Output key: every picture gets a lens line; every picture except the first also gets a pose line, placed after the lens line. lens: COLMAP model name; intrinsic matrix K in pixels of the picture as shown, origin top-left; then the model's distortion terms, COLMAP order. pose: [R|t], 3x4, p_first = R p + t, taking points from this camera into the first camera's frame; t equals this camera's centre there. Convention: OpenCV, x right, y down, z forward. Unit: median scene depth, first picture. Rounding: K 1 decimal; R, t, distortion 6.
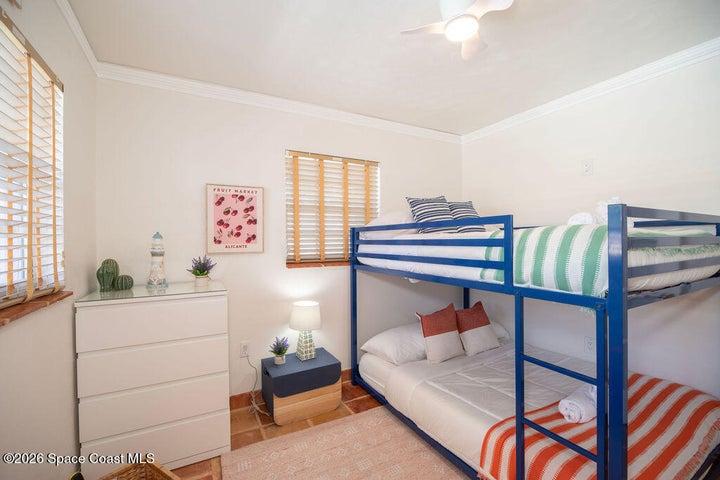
lens RADIAL K [[313.4, 0, 359.6], [0, 313.4, 239.3], [0, 0, 1]] dist [-0.011655, -0.000832]
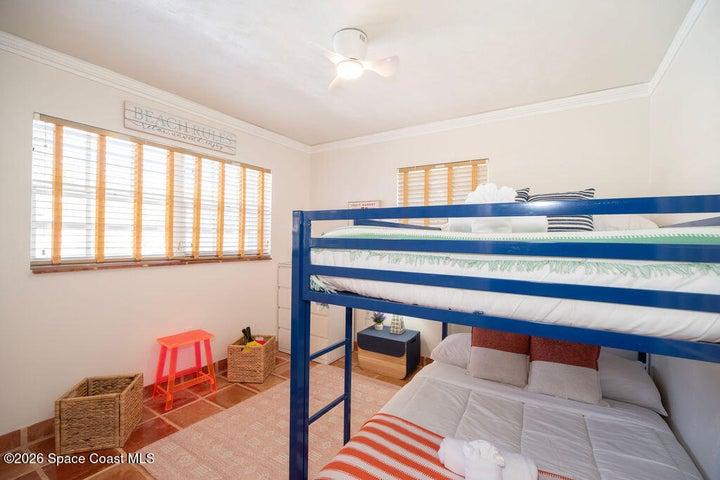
lens RADIAL K [[313.4, 0, 359.6], [0, 313.4, 239.3], [0, 0, 1]] dist [-0.011655, -0.000832]
pose [[0.473164, 0.014689, -0.880852, 0.892005], [-0.016734, 0.999830, 0.007683, -0.005984], [0.880816, 0.011105, 0.473329, 0.274186]]
